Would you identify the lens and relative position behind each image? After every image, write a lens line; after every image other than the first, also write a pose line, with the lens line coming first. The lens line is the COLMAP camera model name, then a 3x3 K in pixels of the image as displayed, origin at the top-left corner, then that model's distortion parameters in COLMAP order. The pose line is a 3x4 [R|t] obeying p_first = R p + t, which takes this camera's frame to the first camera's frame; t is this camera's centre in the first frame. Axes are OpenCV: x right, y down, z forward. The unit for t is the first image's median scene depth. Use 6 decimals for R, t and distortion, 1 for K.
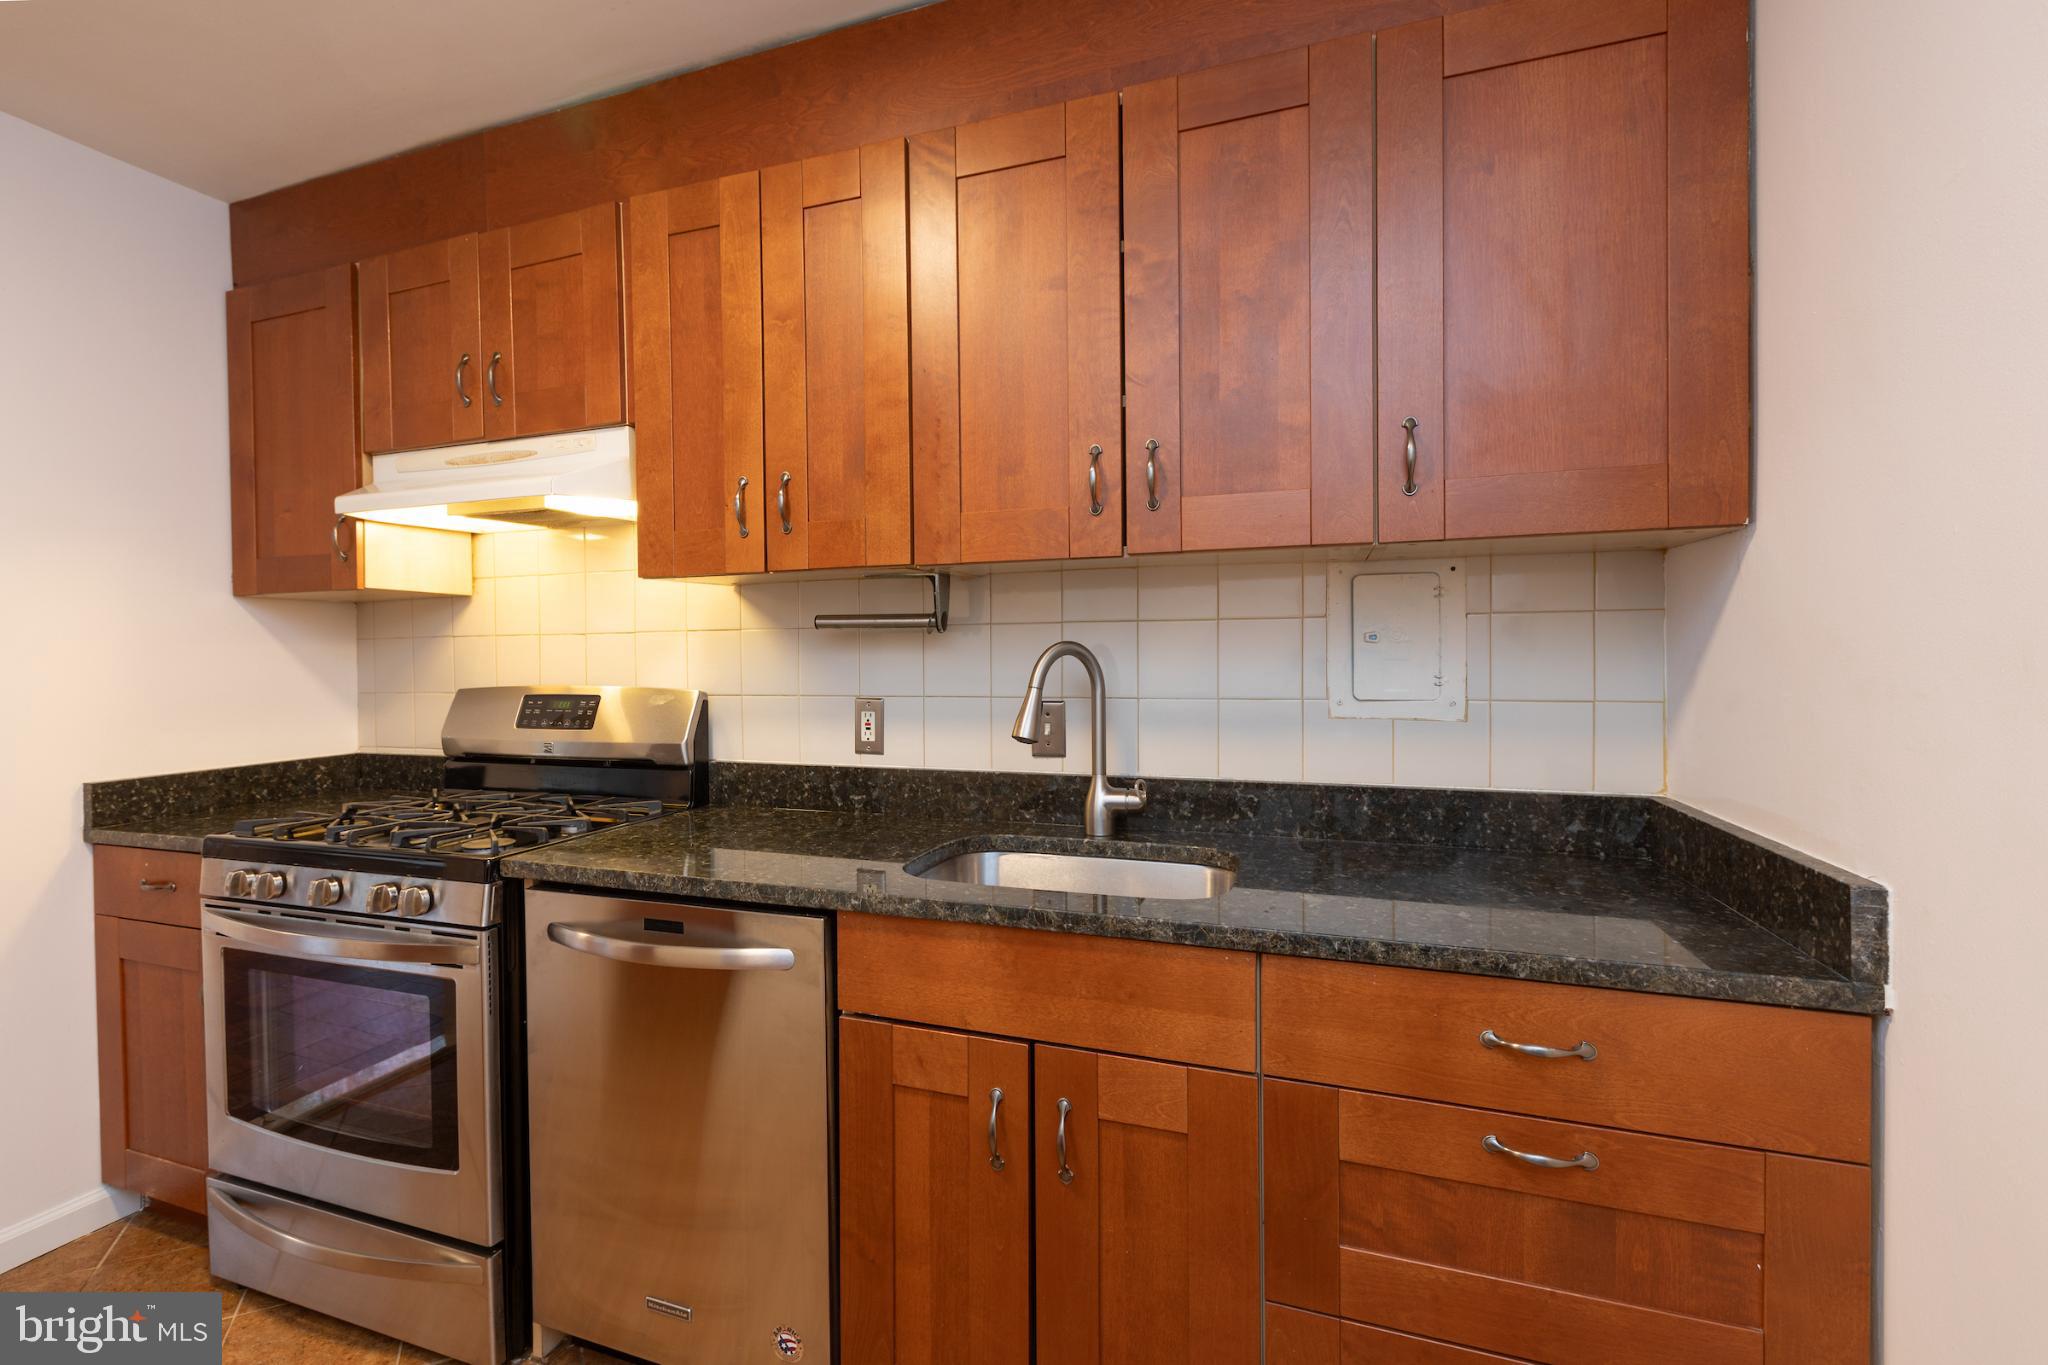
lens RADIAL K [[947.5, 0, 1023.7], [0, 947.5, 692.4], [0, 0, 1]] dist [-0.000501, -0.000389]
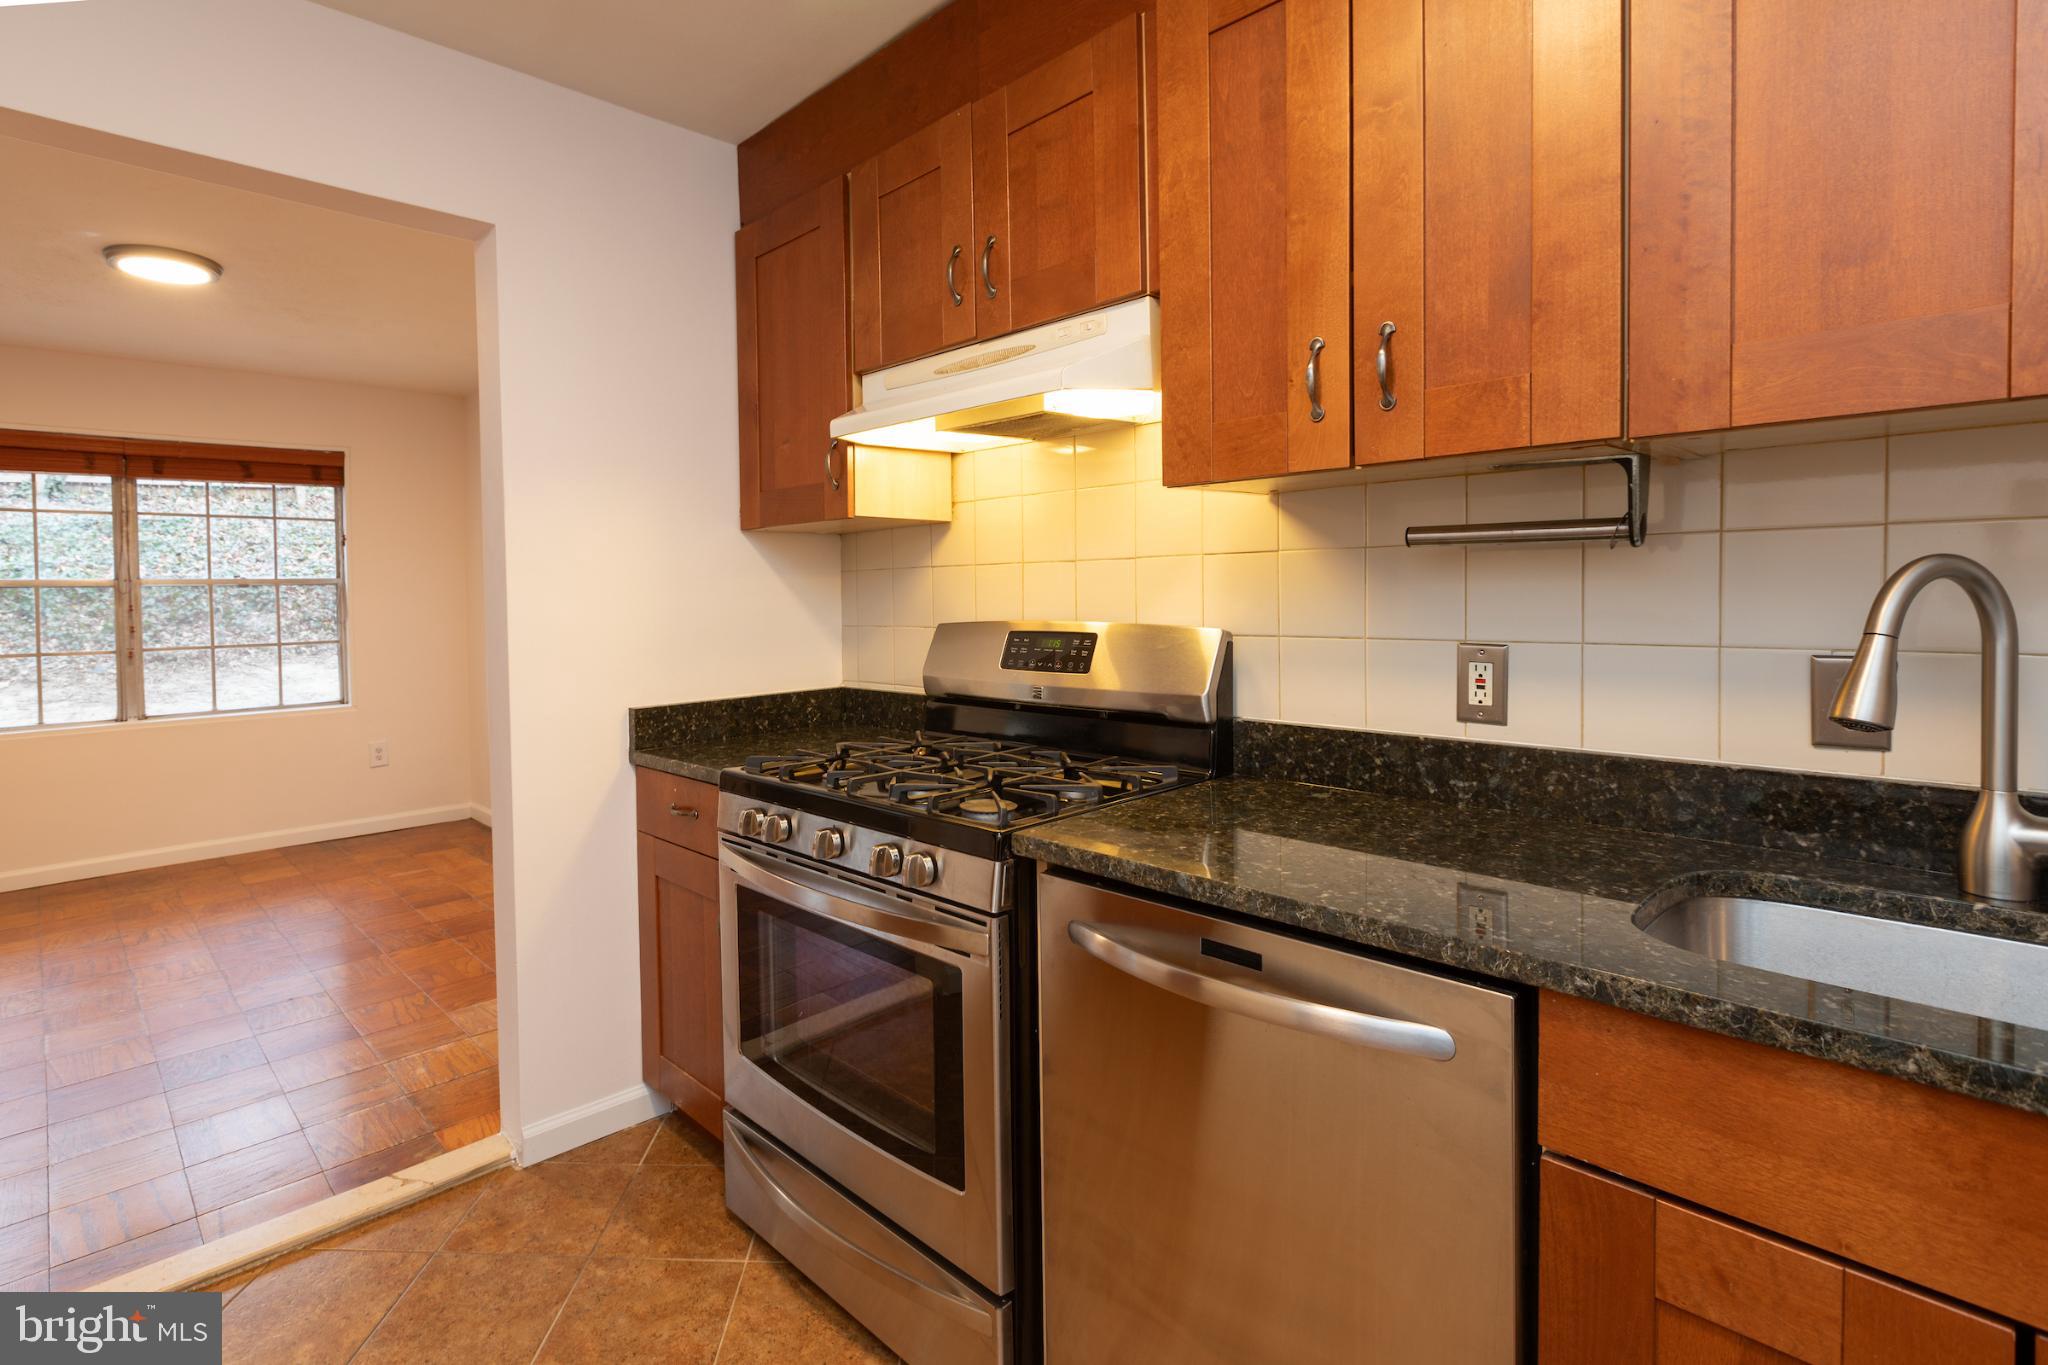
lens RADIAL K [[953.0, 0, 1019.4], [0, 953.0, 651.0], [0, 0, 1]] dist [0.000896, 0.000240]
pose [[0.921778, 0.020060, -0.387200, -0.201789], [-0.009243, 0.999514, 0.029778, -0.006301], [0.387609, -0.023870, 0.921515, 0.212793]]
